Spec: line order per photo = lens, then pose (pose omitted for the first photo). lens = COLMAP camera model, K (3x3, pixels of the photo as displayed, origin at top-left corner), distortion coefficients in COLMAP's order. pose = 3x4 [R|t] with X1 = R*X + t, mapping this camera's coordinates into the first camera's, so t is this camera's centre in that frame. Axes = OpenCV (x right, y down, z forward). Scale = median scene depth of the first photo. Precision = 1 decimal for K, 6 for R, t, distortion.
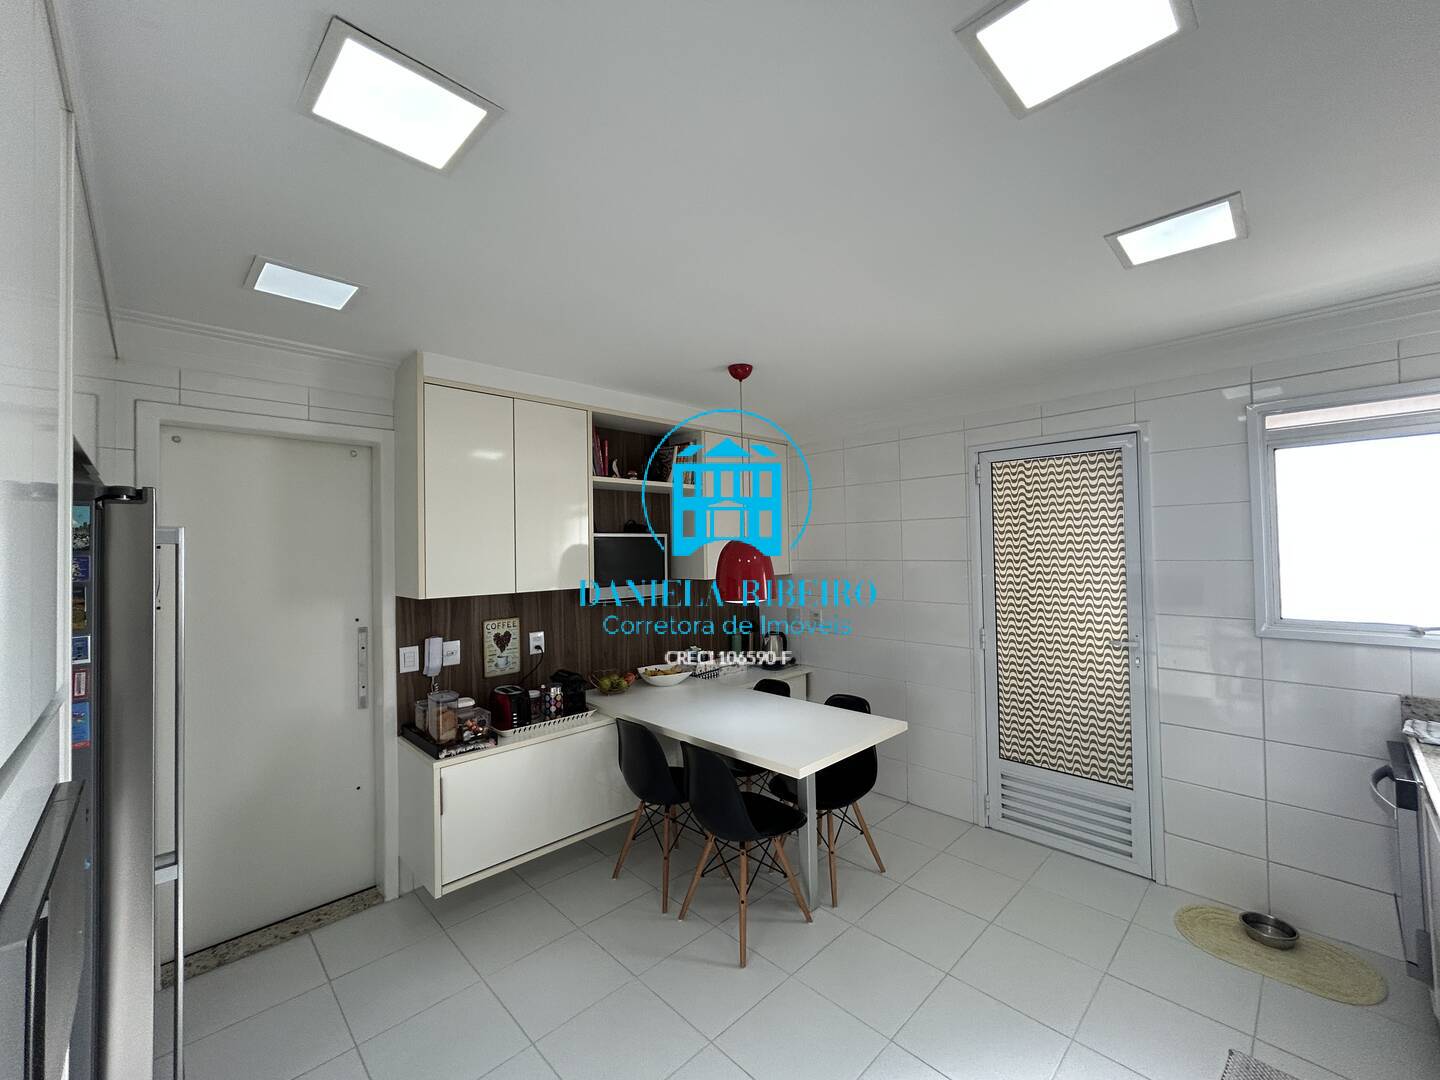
lens RADIAL K [[584.0, 0, 721.5], [0, 584.0, 539.5], [0, 0, 1]] dist [-0.002489, 0.001473]
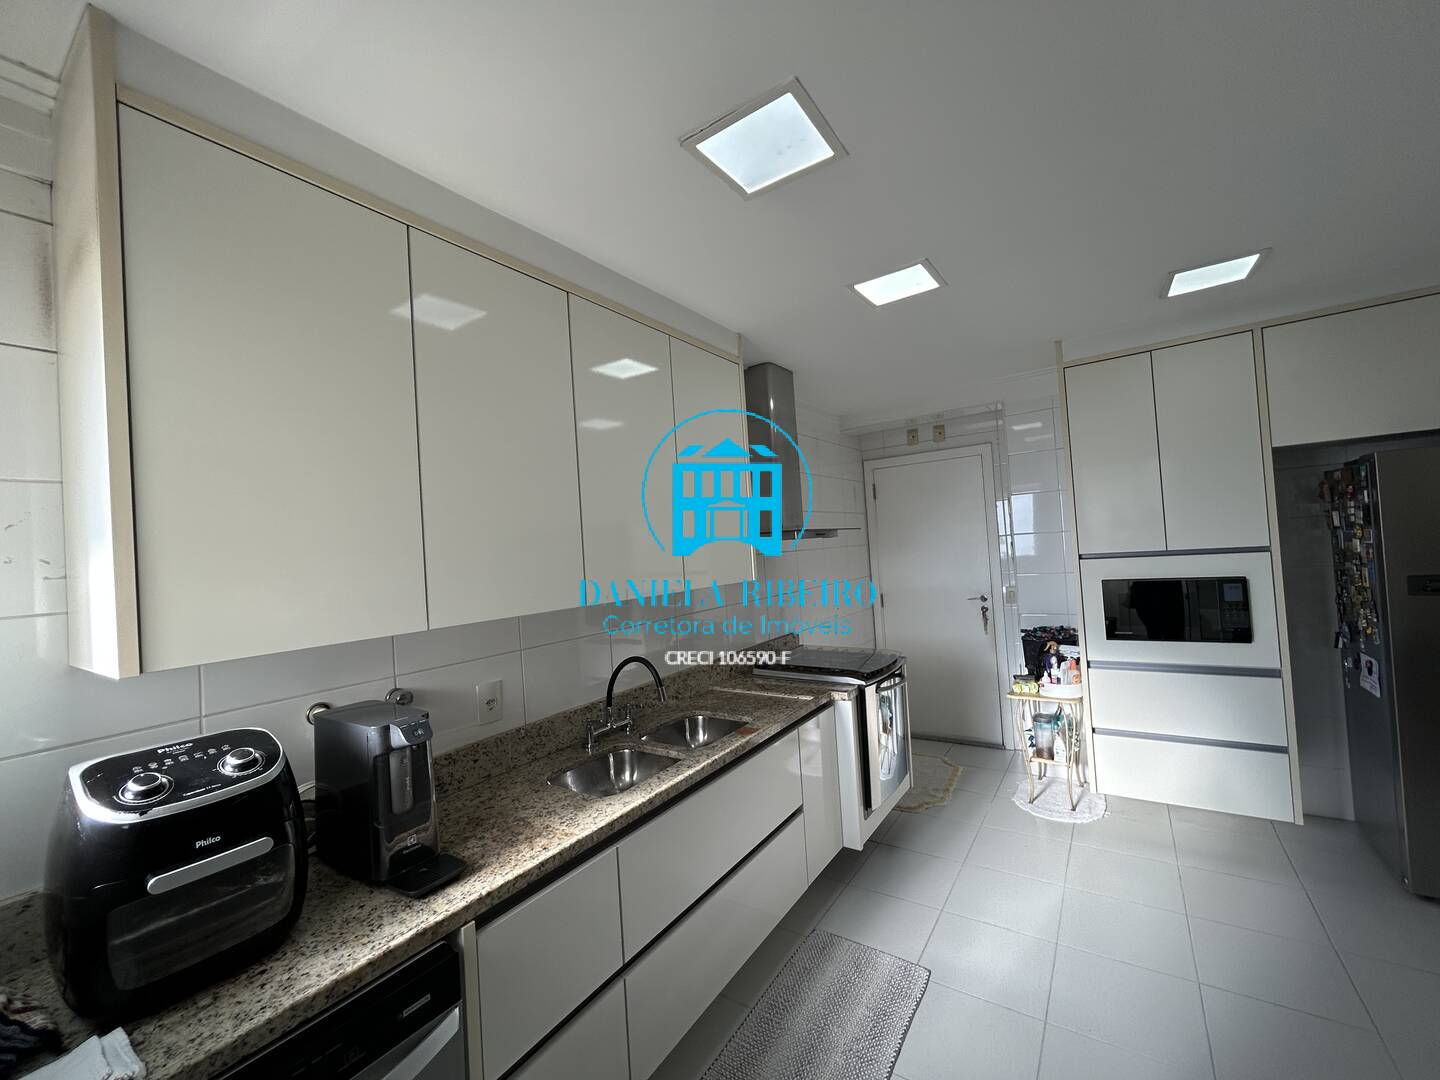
lens RADIAL K [[584.0, 0, 721.0], [0, 584.0, 538.0], [0, 0, 1]] dist [-0.002489, 0.001473]
pose [[-0.976401, 0.079943, -0.200625, 0.639293], [0.088159, 0.995581, -0.032339, 0.025610], [0.197154, -0.049263, -0.979134, 1.066415]]
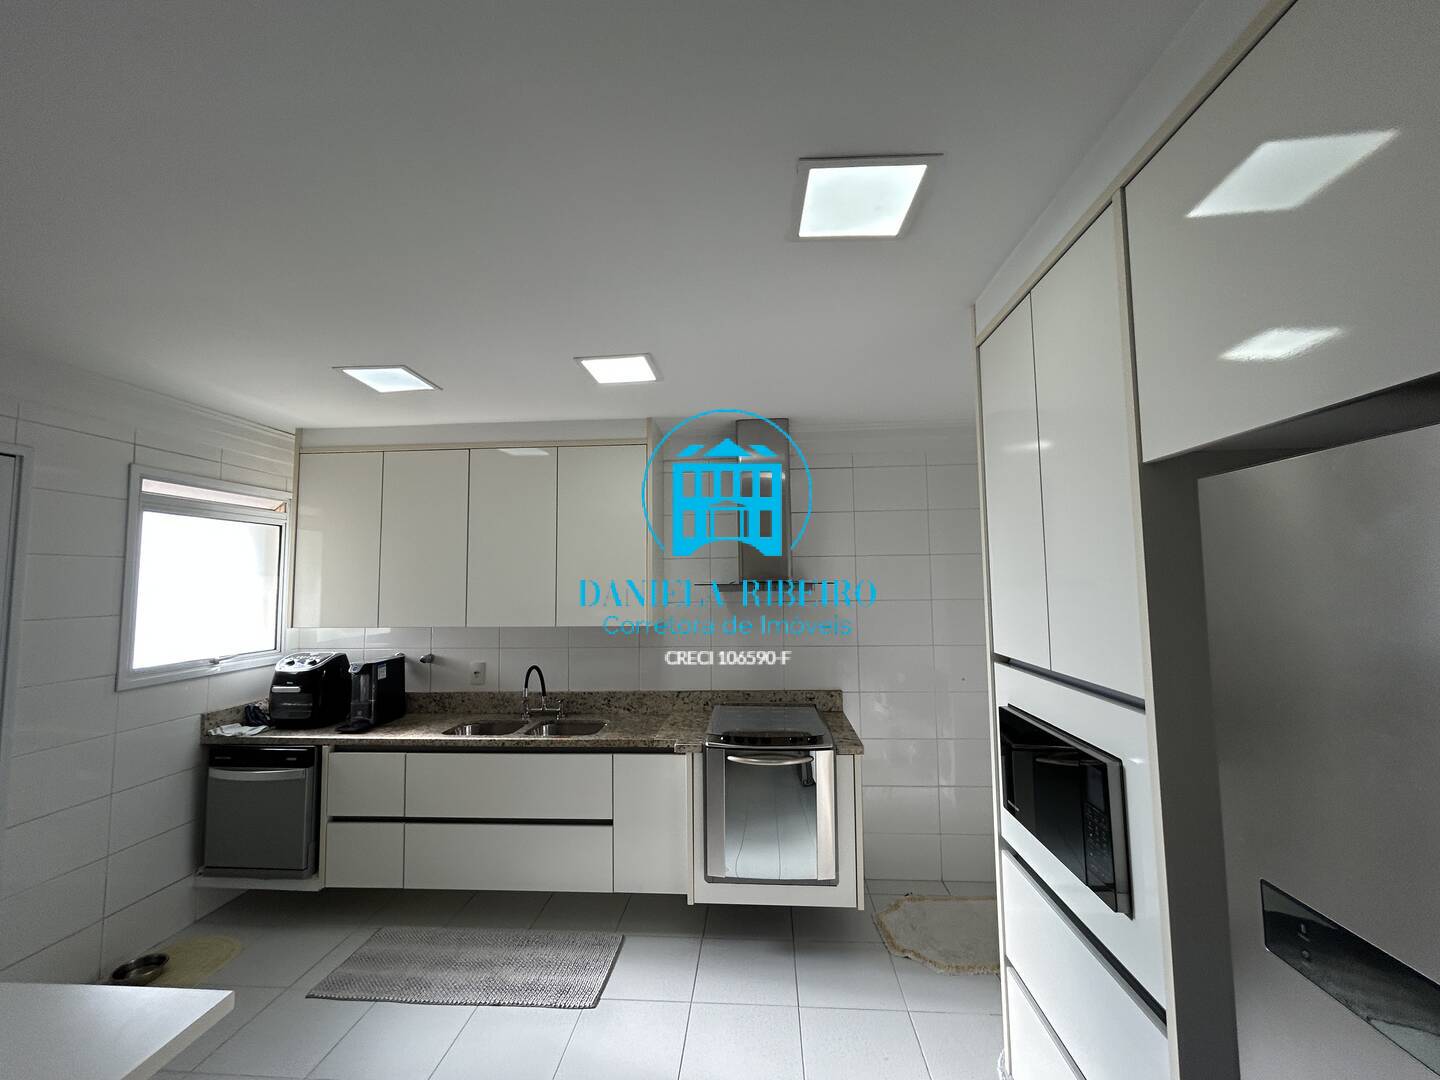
lens RADIAL K [[584.0, 0, 722.3], [0, 584.0, 537.7], [0, 0, 1]] dist [-0.002489, 0.001473]
pose [[-0.667621, 0.083319, 0.739824, -0.489485], [0.012393, 0.994824, -0.100854, 0.014992], [-0.744398, -0.058164, -0.665198, 0.804680]]
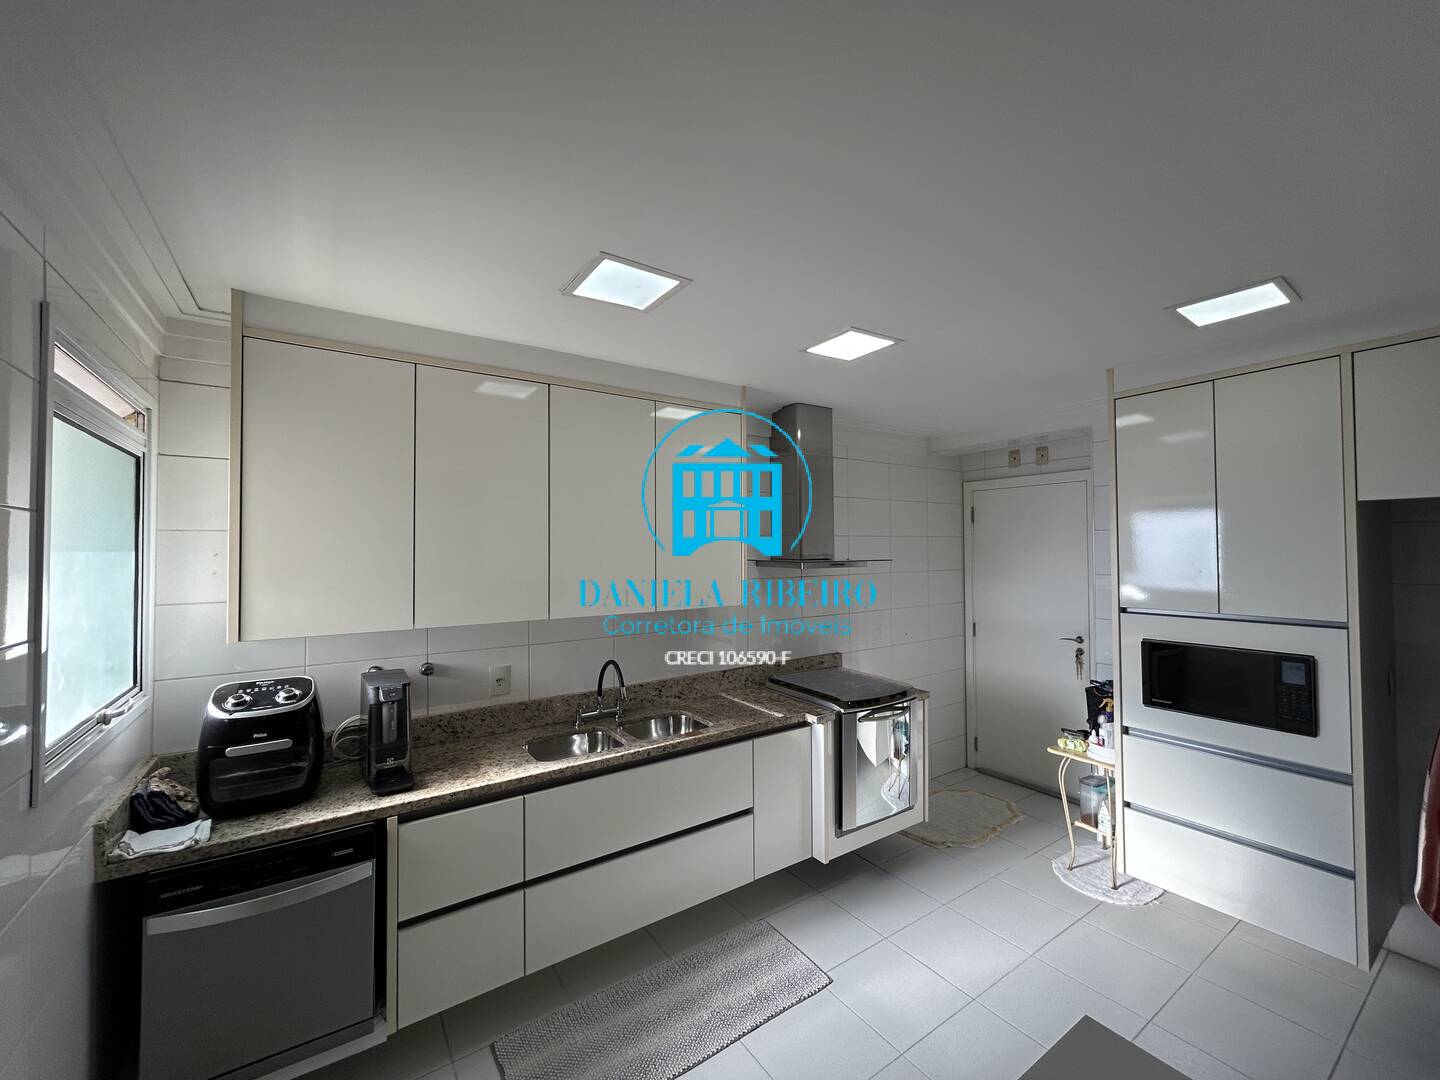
lens RADIAL K [[584.0, 0, 721.9], [0, 584.0, 538.3], [0, 0, 1]] dist [-0.002489, 0.001473]
pose [[-0.985073, 0.030099, 0.169485, 0.270260], [0.023790, 0.998951, -0.039132, -0.012147], [-0.170485, -0.034515, -0.984756, 1.209792]]
